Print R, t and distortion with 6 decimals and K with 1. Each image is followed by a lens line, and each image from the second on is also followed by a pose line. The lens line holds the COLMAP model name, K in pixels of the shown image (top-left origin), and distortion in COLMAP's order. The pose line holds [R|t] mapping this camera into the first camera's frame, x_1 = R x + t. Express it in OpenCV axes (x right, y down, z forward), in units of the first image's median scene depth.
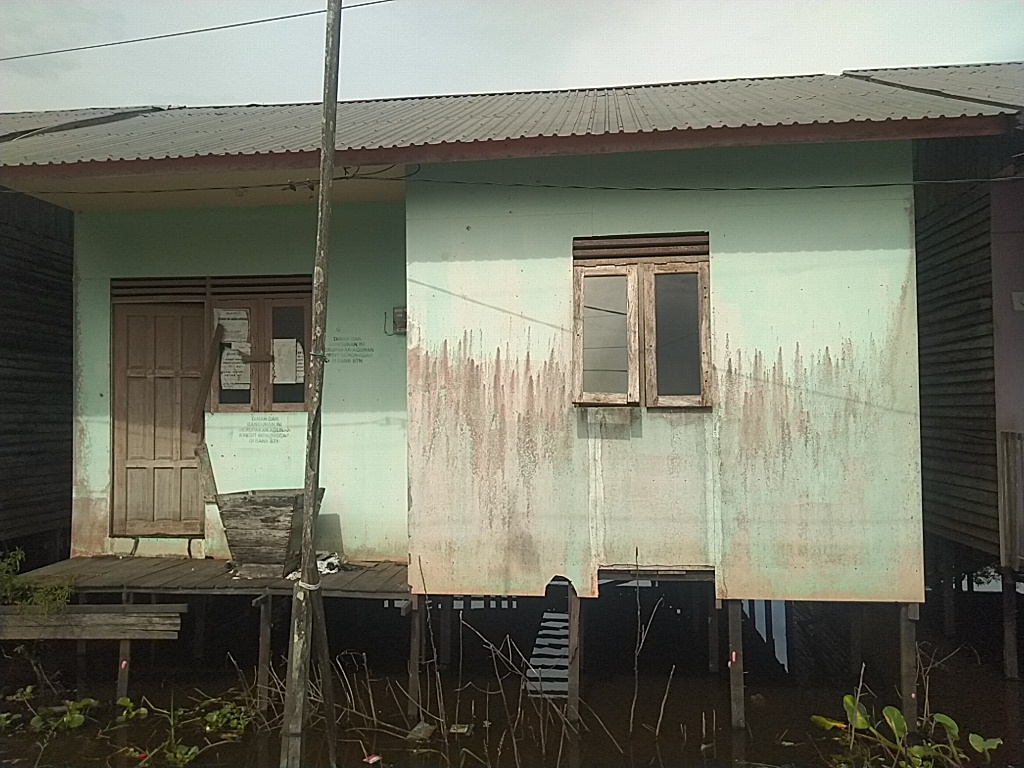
lens RADIAL K [[801.2, 0, 518.8], [0, 801.2, 386.6], [0, 0, 1]] dist [0.018694, 0.007326]
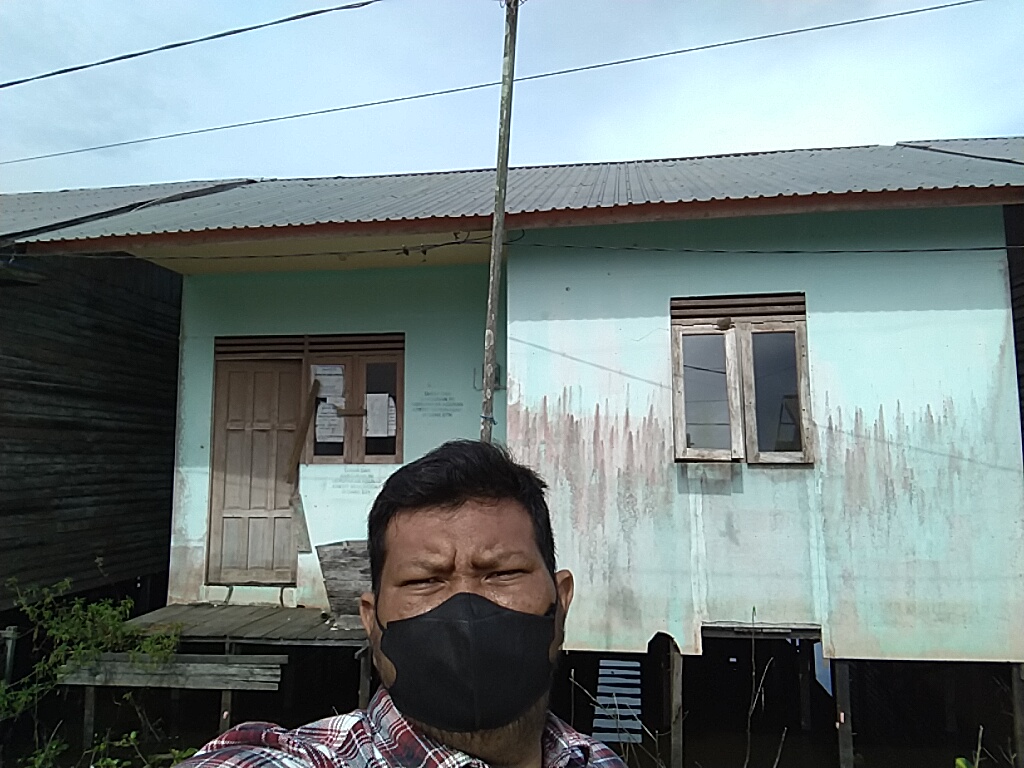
lens RADIAL K [[746.3, 0, 518.7], [0, 746.3, 376.0], [0, 0, 1]] dist [0.034033, -0.057416]
pose [[0.999631, 0.000980, -0.027141, -0.101940], [-0.003060, 0.997049, -0.076709, -0.010498], [0.026986, 0.076763, 0.996684, 0.038281]]
